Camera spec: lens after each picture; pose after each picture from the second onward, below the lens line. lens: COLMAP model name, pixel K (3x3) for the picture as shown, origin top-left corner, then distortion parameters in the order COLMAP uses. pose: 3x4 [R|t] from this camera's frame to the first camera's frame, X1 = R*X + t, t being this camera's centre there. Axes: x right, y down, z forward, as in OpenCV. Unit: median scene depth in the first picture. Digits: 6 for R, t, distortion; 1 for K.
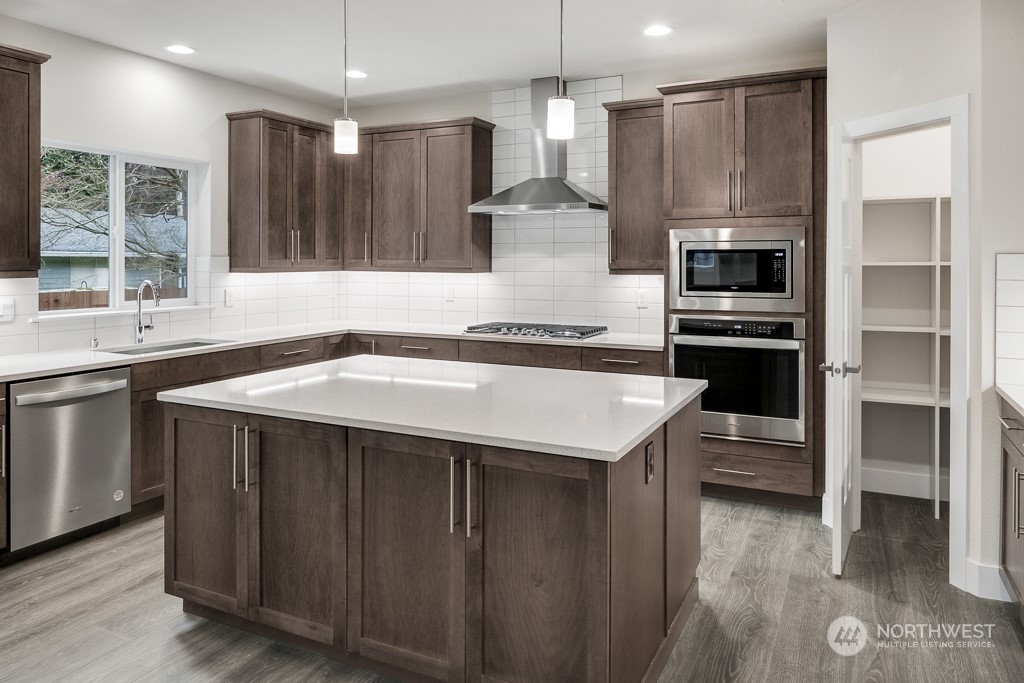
lens RADIAL K [[709.5, 0, 504.1], [0, 709.5, 254.1], [0, 0, 1]] dist [-0.010020, 0.002843]
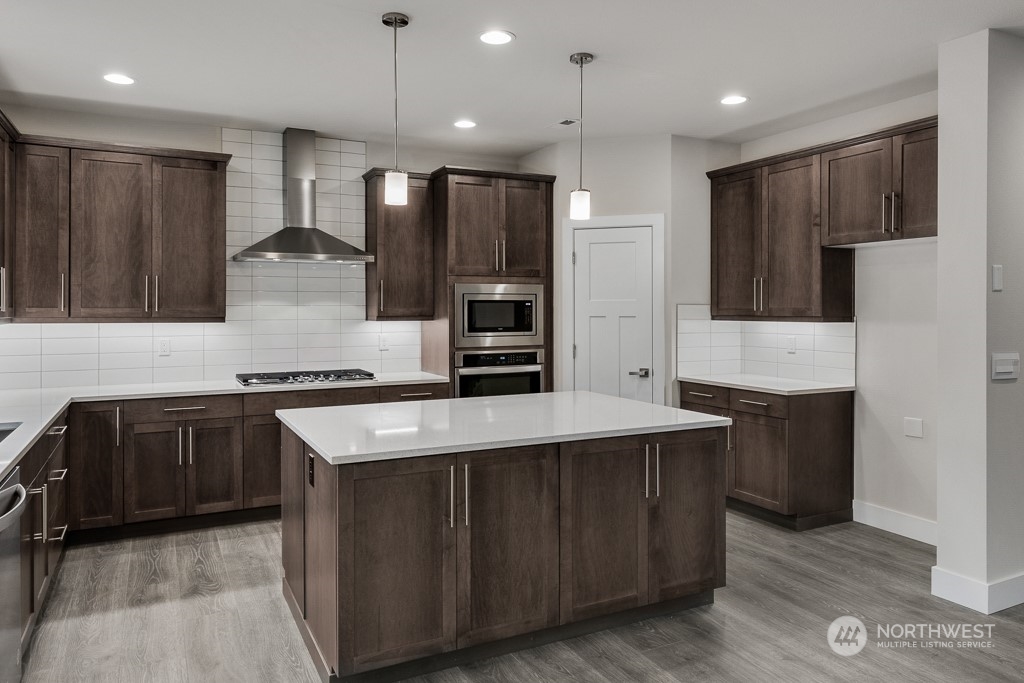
lens RADIAL K [[701.7, 0, 512.5], [0, 701.7, 306.6], [0, 0, 1]] dist [0.007162, 0.001844]
pose [[0.593367, 0.001810, 0.804930, -0.748228], [-0.004910, 0.999987, 0.001370, 0.003796], [-0.804917, -0.004765, 0.593368, 0.205969]]
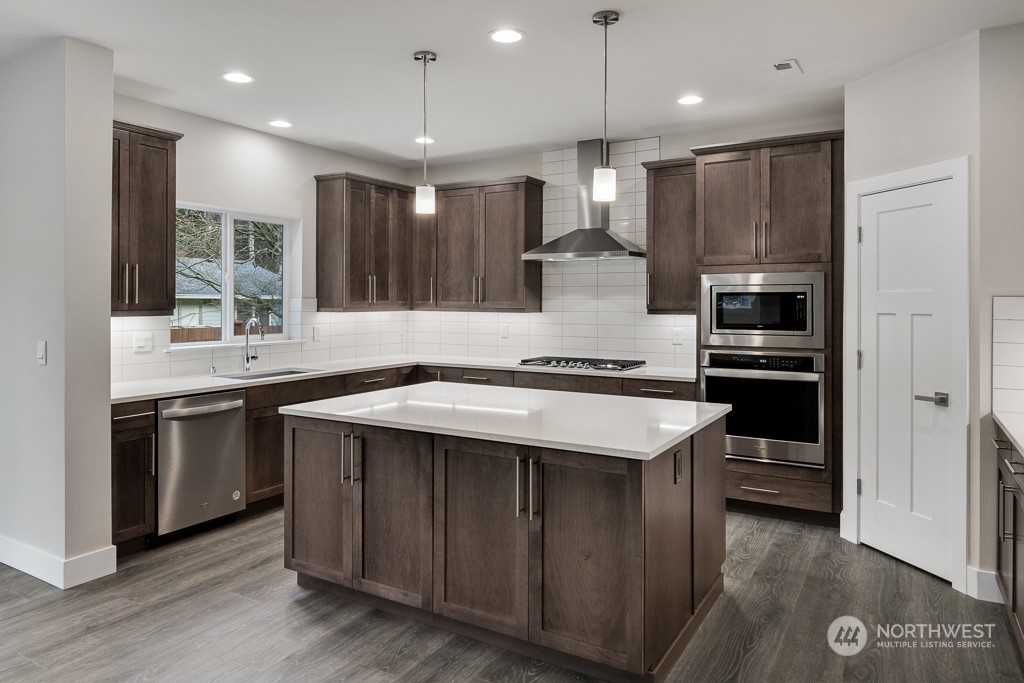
lens RADIAL K [[678.3, 0, 492.8], [0, 678.3, 295.5], [0, 0, 1]] dist [0.012266, -0.008311]
pose [[0.996665, 0.000150, -0.081600, -0.010548], [-0.000186, 1.000000, -0.000433, -0.000966], [0.081600, 0.000447, 0.996665, -0.115859]]
